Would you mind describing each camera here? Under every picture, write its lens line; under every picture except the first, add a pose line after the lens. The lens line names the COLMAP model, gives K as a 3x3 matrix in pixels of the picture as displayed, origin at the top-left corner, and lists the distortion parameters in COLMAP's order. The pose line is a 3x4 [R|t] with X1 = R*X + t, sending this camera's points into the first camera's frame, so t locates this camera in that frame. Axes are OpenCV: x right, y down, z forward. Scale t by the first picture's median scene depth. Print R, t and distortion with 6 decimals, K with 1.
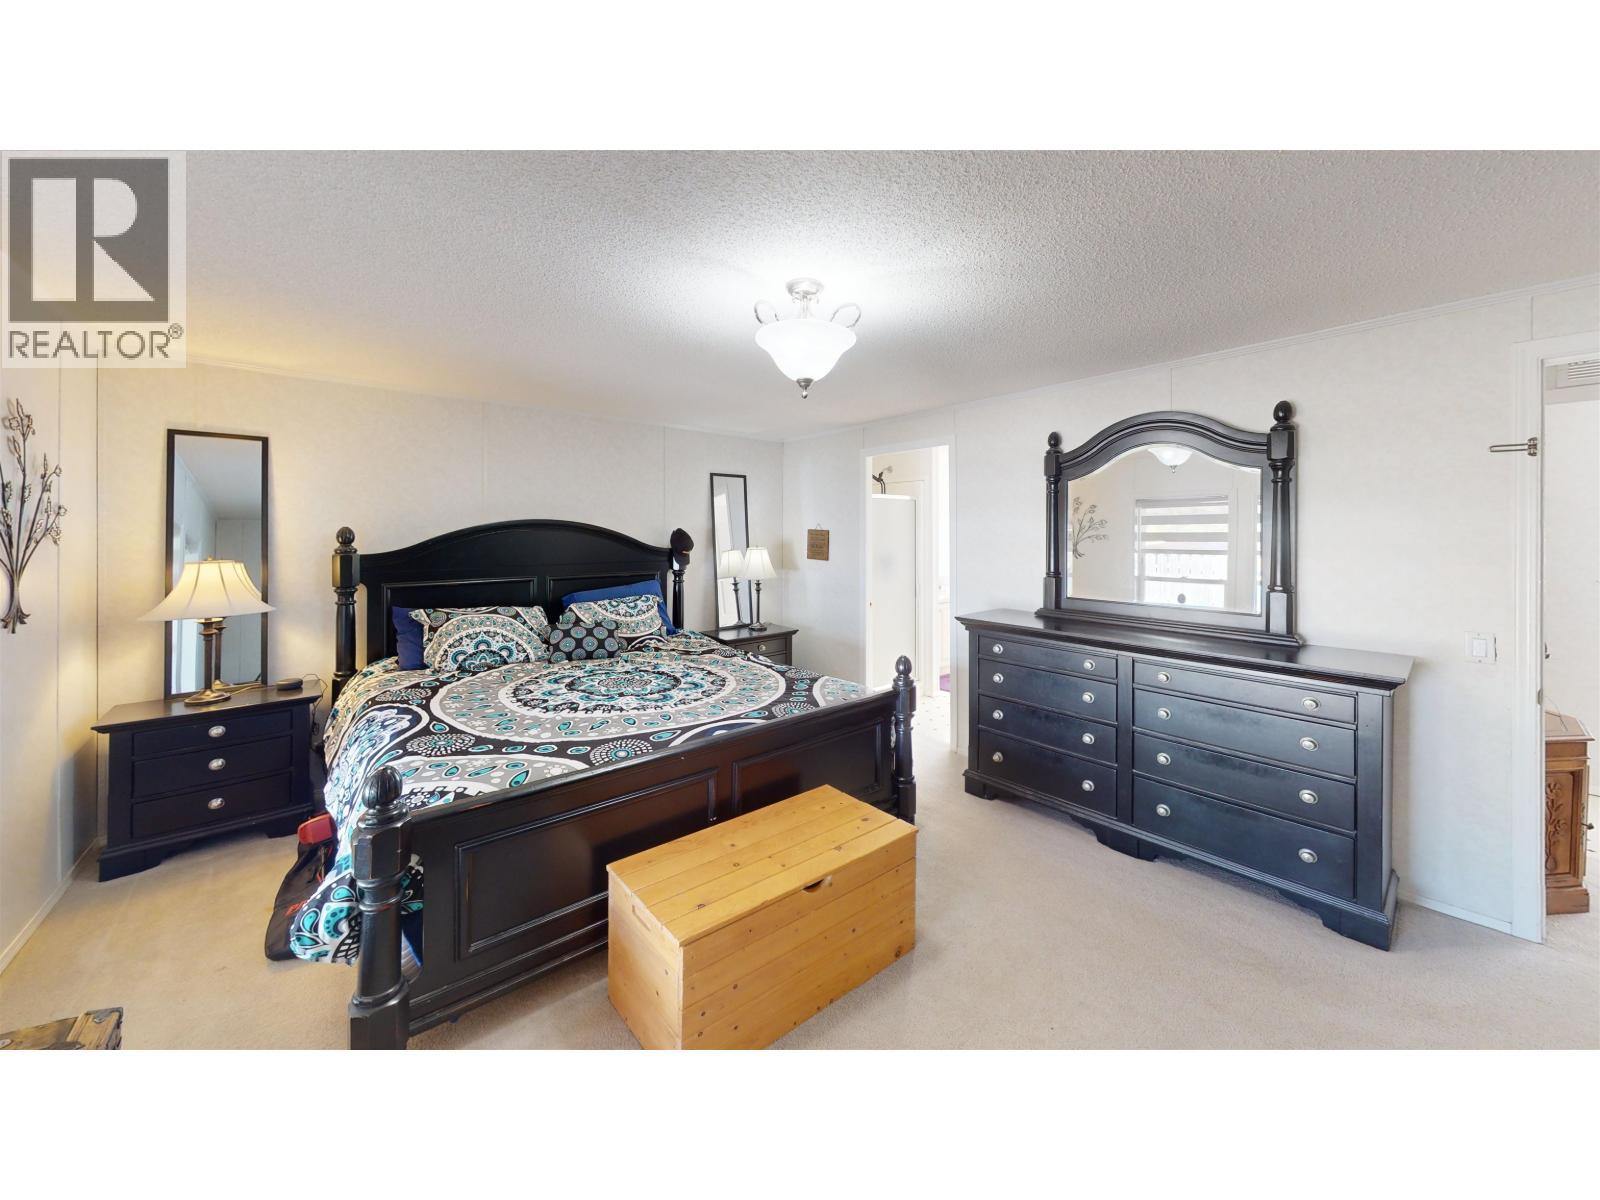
lens RADIAL K [[597.1, 0, 800.0], [0, 597.1, 600.0], [0, 0, 1]] dist [0.038531, -0.000053]
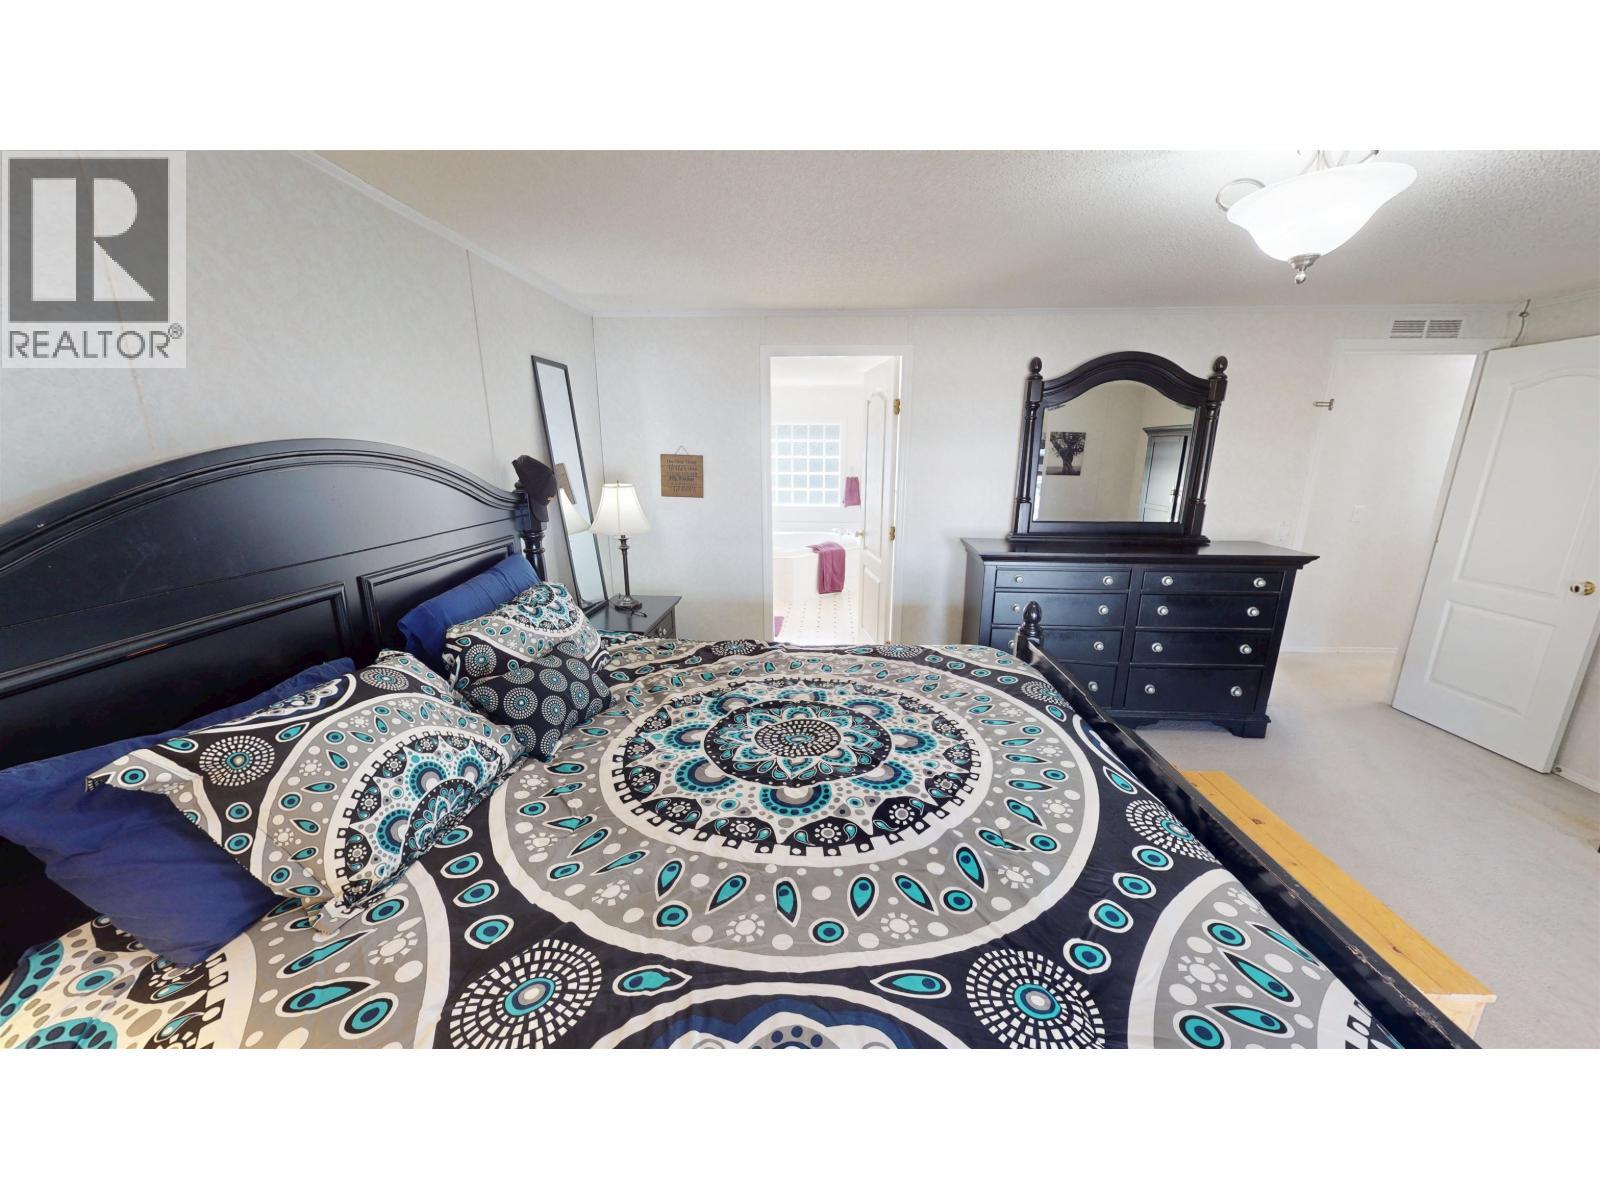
lens RADIAL K [[597.1, 0, 800.0], [0, 597.1, 600.0], [0, 0, 1]] dist [0.038531, -0.000053]
pose [[0.677666, -0.181863, 0.712527, -0.613309], [0.080079, 0.981425, 0.174335, -0.085762], [-0.730997, -0.061082, 0.679642, 0.557167]]
